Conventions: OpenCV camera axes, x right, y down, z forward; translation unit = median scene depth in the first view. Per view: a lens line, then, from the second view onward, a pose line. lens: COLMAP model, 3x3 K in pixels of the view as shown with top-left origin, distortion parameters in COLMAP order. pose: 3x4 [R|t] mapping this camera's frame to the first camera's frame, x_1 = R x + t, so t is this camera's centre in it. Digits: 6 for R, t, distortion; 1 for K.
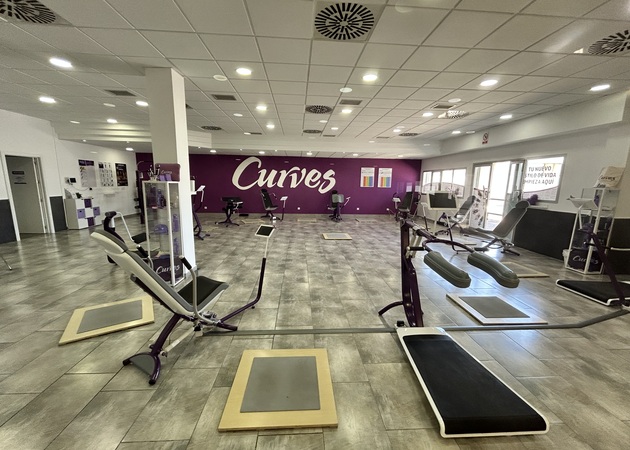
lens RADIAL K [[254.7, 0, 315.0], [0, 254.7, 225.0], [0, 0, 1]] dist [-0.001014, 0.000044]
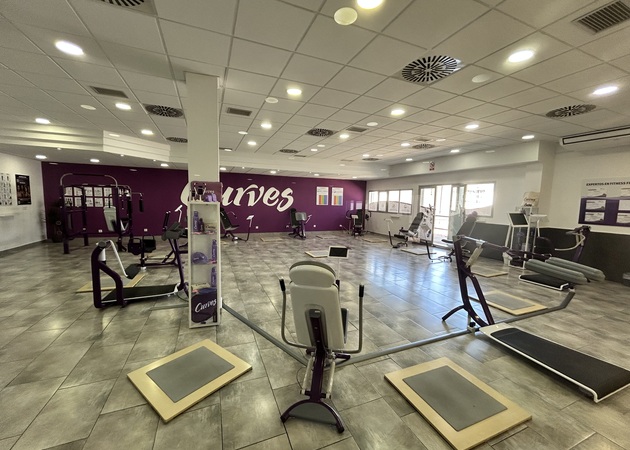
lens RADIAL K [[254.7, 0, 315.0], [0, 254.7, 225.0], [0, 0, 1]] dist [-0.001014, 0.000044]
pose [[0.945789, -0.027984, 0.323574, -0.215786], [0.049077, 0.997155, -0.057211, -0.010934], [-0.321052, 0.069989, 0.944472, 0.030598]]
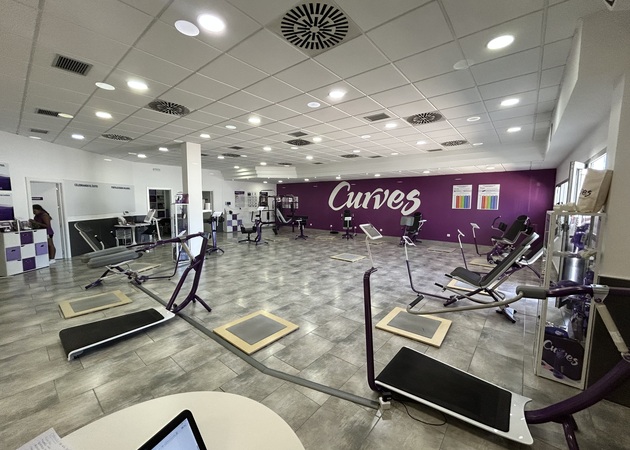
lens RADIAL K [[254.7, 0, 315.0], [0, 254.7, 225.0], [0, 0, 1]] dist [-0.001014, 0.000044]
pose [[0.728515, 0.051012, -0.683128, 0.544458], [-0.107775, 0.993339, -0.040759, -0.021333], [0.676499, 0.103318, 0.729160, 0.141371]]
